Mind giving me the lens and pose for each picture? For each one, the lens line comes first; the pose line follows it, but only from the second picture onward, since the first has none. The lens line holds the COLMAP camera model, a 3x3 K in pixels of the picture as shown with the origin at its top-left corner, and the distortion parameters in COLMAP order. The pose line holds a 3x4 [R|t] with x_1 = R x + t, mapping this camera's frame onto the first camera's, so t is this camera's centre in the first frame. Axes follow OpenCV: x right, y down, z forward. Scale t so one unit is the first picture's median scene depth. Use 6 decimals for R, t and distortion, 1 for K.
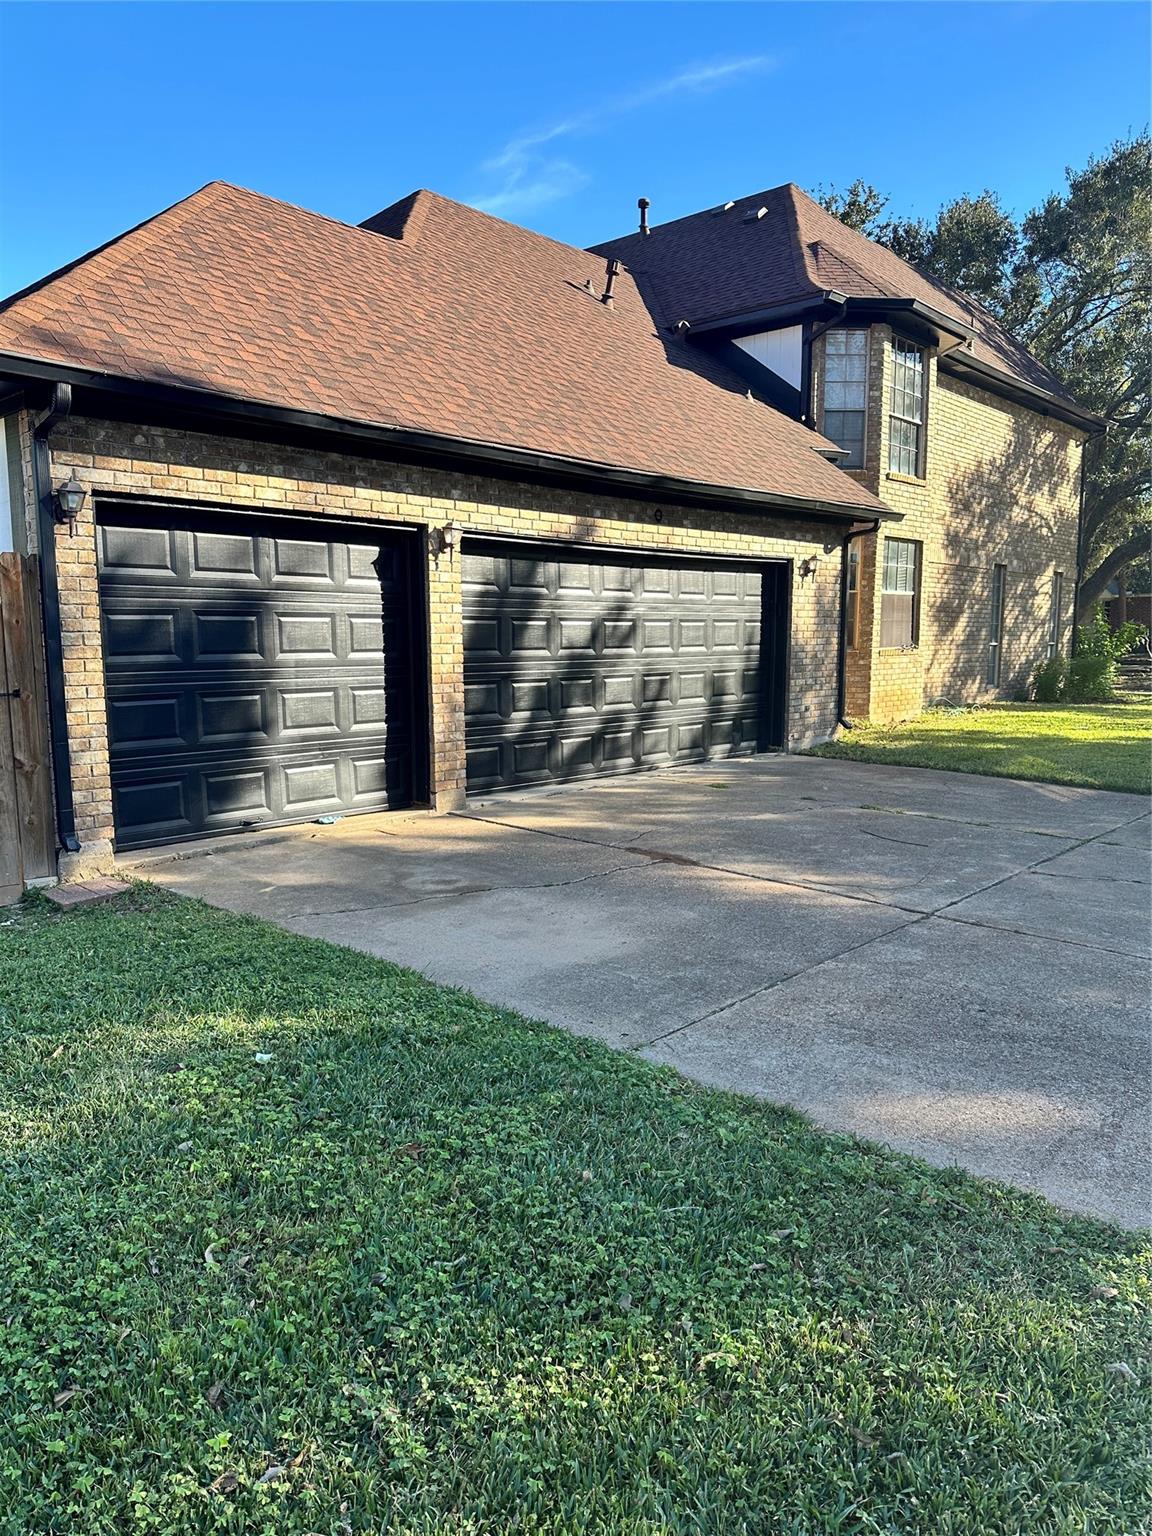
lens RADIAL K [[1164.1, 0, 574.7], [0, 1164.1, 791.5], [0, 0, 1]] dist [0.088879, -0.232560]
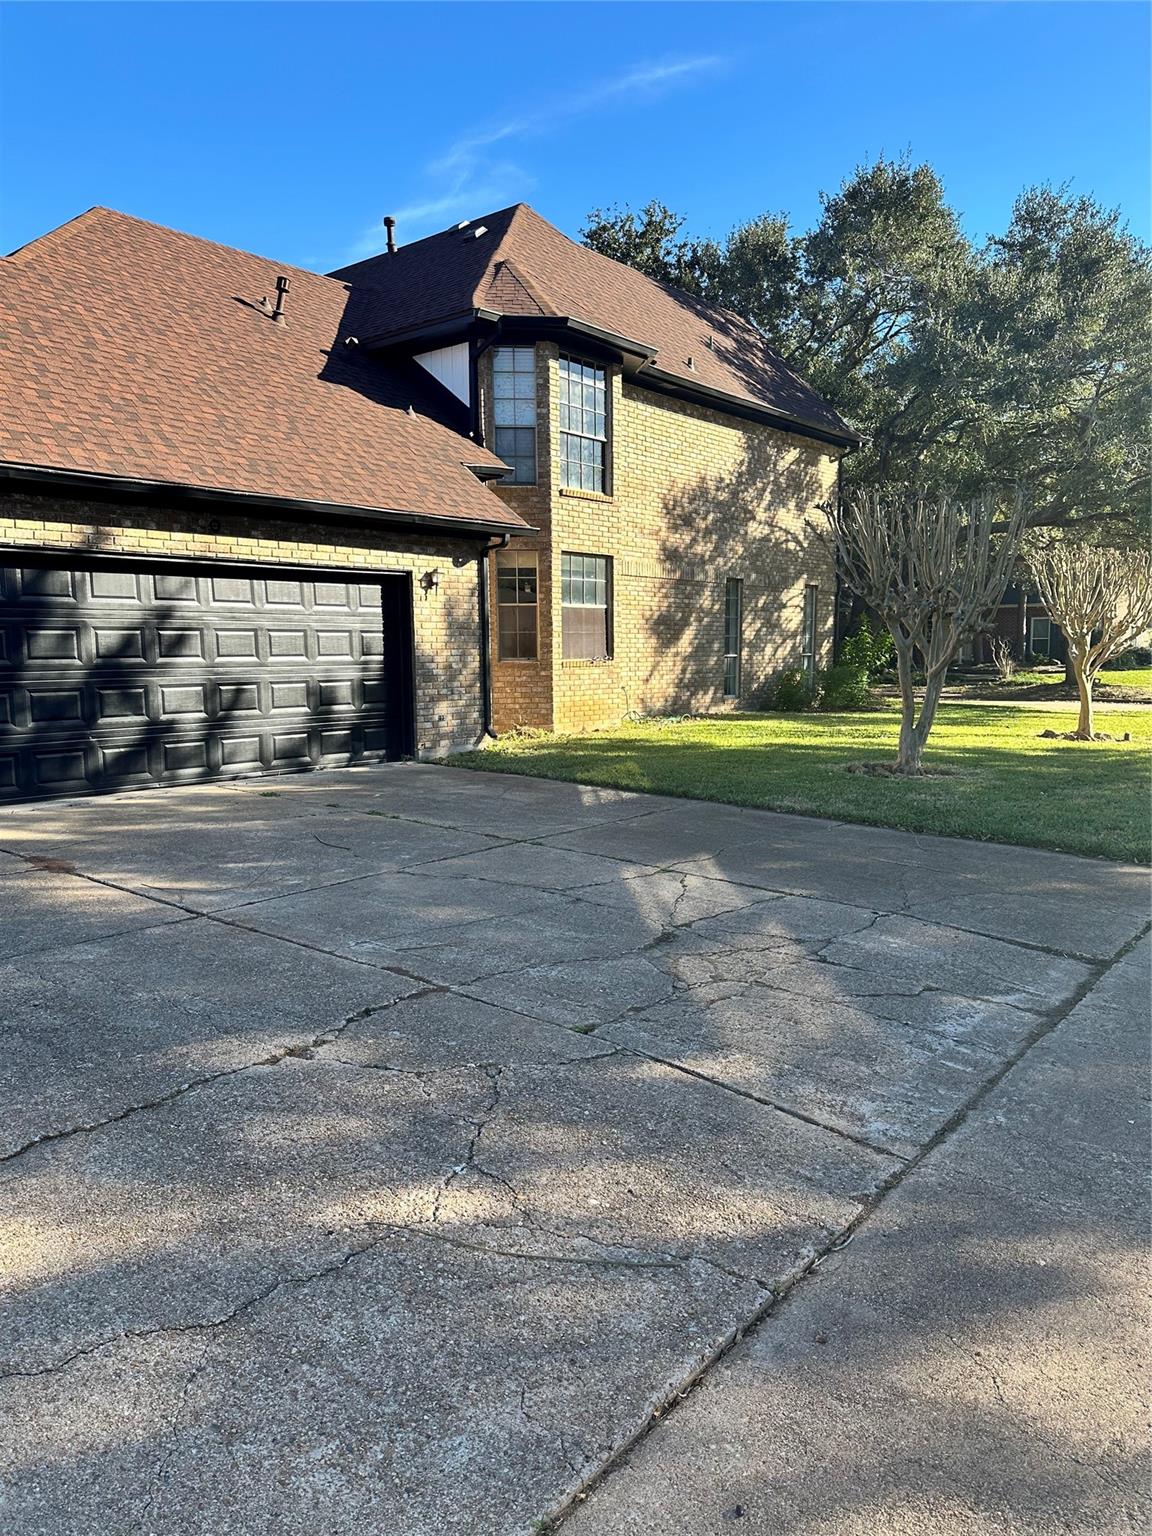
lens RADIAL K [[1154.9, 0, 576.0], [0, 1154.9, 768.0], [0, 0, 1]] dist [0.244176, -0.630192]
pose [[0.999094, -0.009513, 0.041486, 0.239492], [0.010862, 0.999415, -0.032427, 0.006100], [-0.041153, 0.032848, 0.998613, -0.014383]]
